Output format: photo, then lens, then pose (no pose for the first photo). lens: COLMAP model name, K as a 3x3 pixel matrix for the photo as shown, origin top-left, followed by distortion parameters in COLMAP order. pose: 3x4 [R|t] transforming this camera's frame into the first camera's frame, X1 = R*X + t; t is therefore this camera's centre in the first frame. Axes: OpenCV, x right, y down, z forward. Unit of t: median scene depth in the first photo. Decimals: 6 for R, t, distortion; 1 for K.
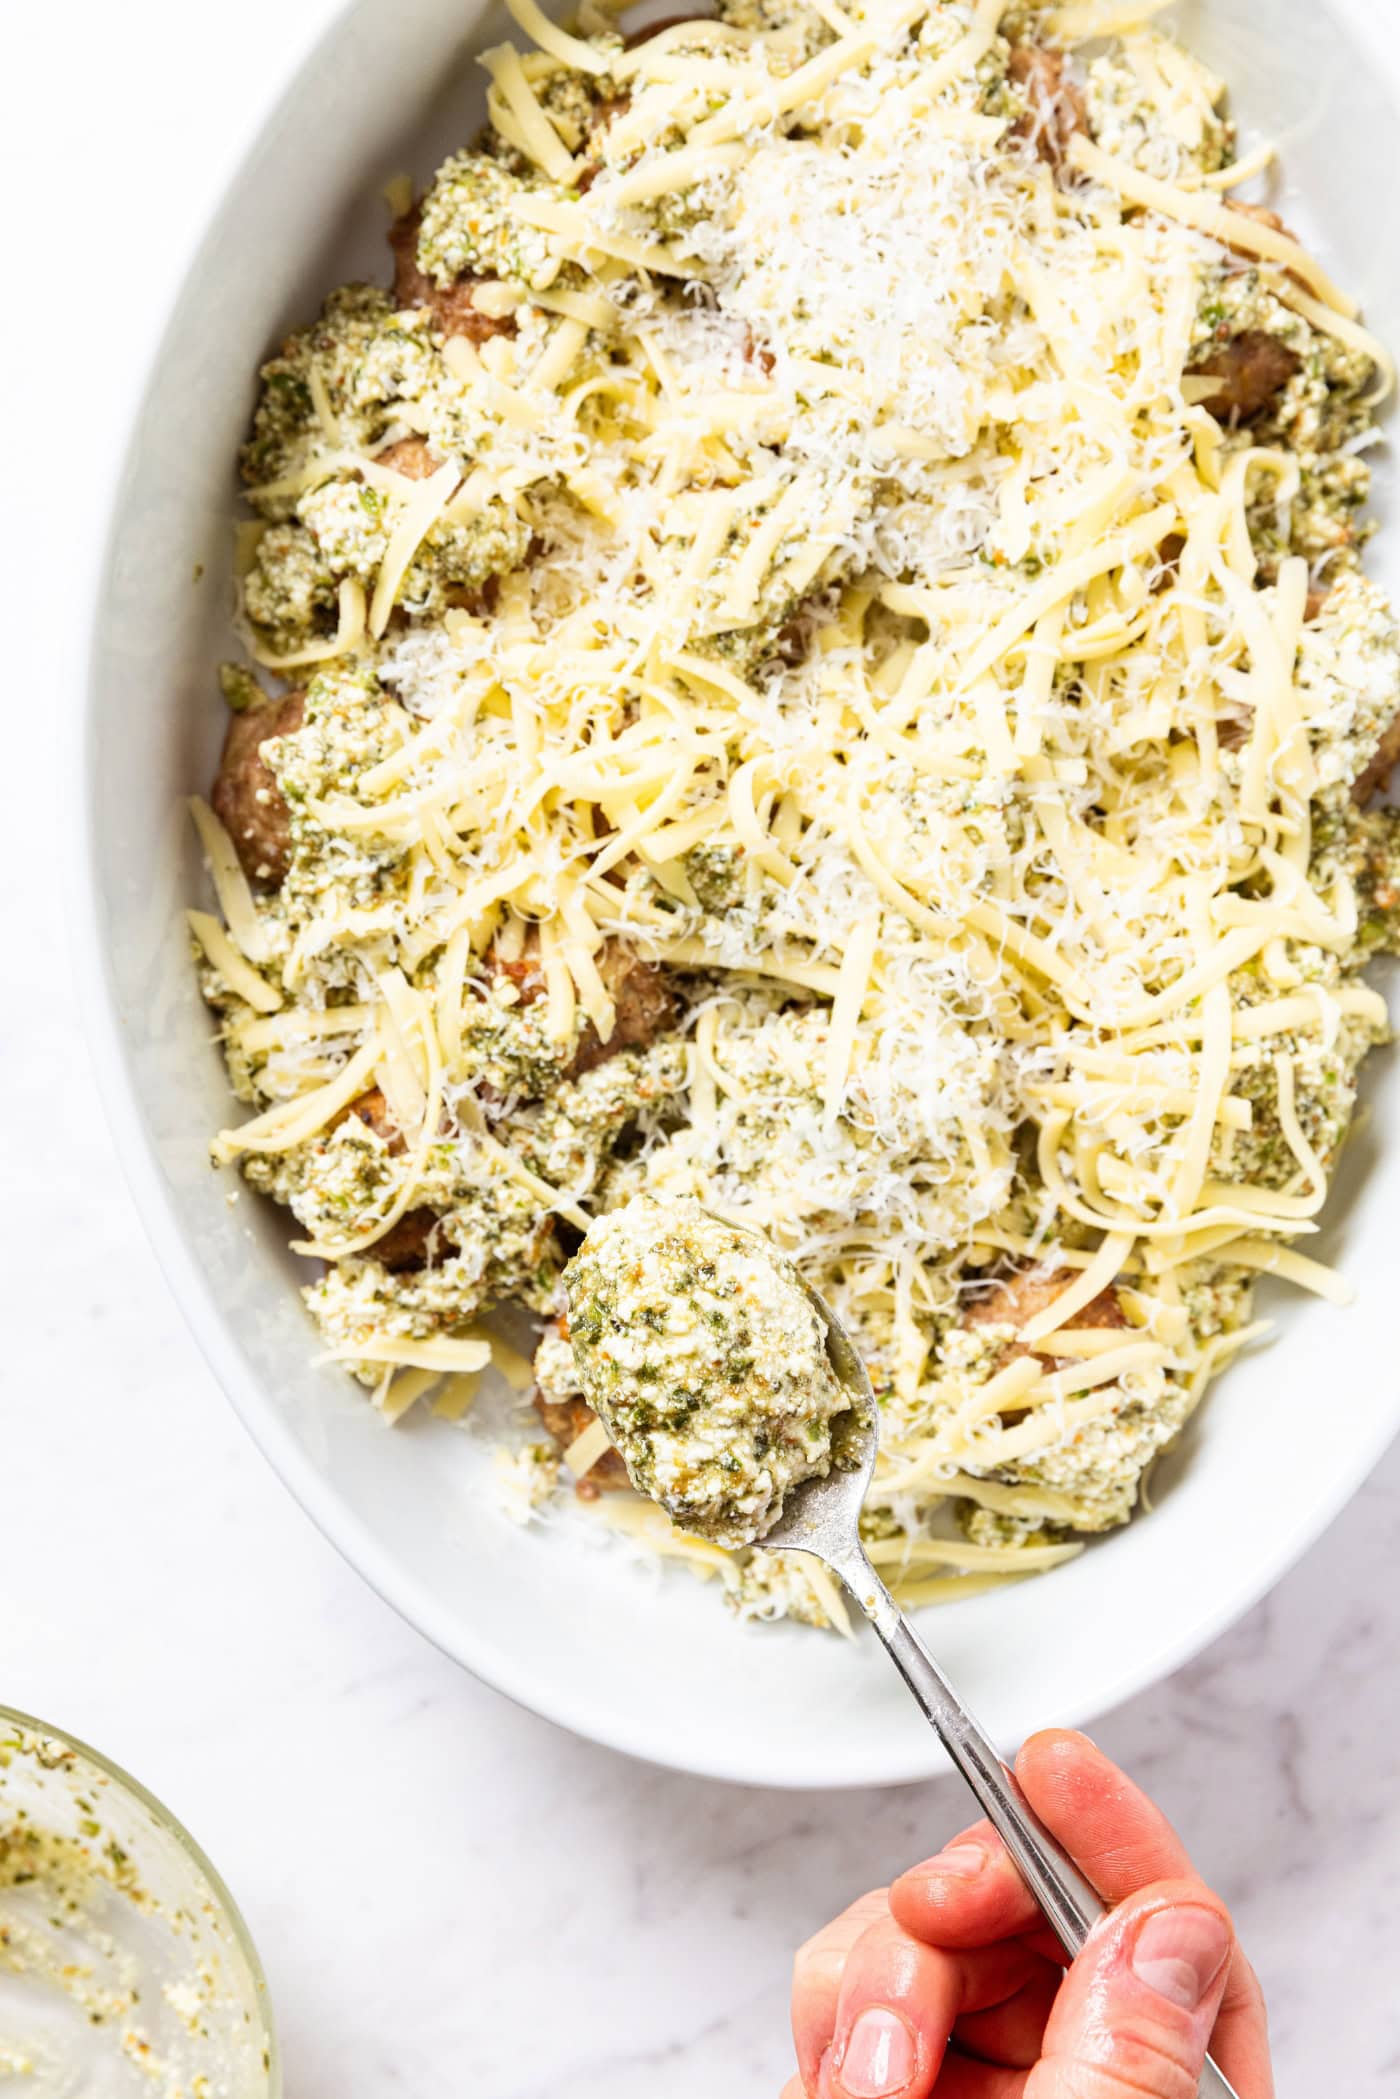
lens RADIAL K [[4080.1, 0, 691.2], [0, 4080.1, 1061.2], [0, 0, 1]] dist [0.026942, 0.000000]
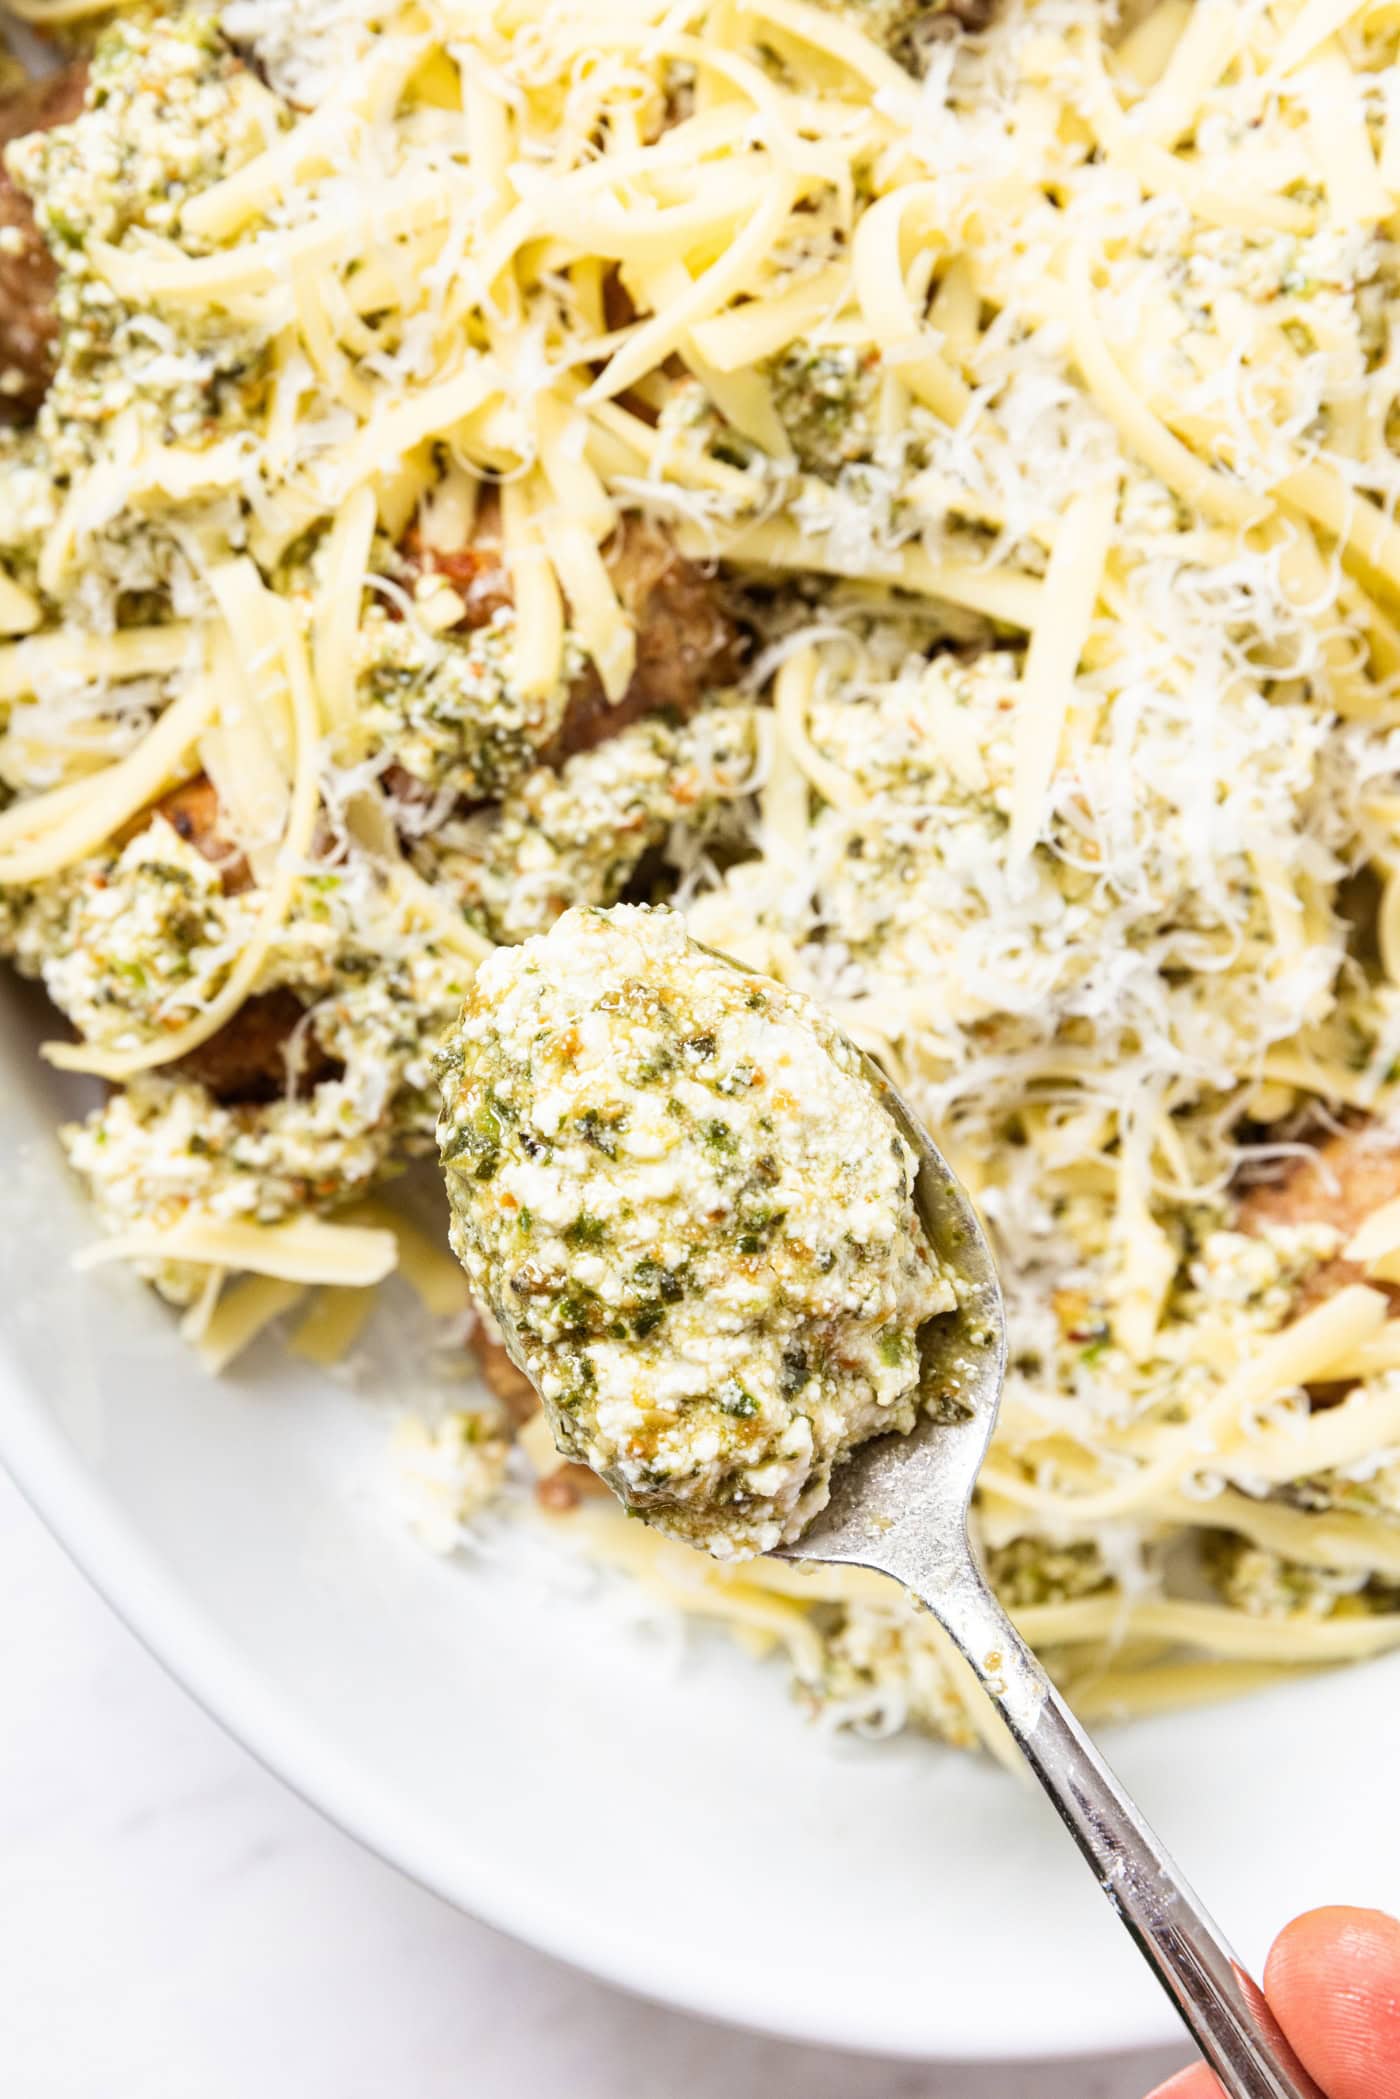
lens RADIAL K [[4080.1, 0, 549.6], [0, 4080.1, 1031.1], [0, 0, 1]] dist [0.026942, 0.000000]
pose [[0.999611, 0.027305, -0.005719, -0.025517], [-0.027093, 0.999040, 0.034434, 0.021333], [0.006654, -0.034266, 0.999391, 0.441315]]
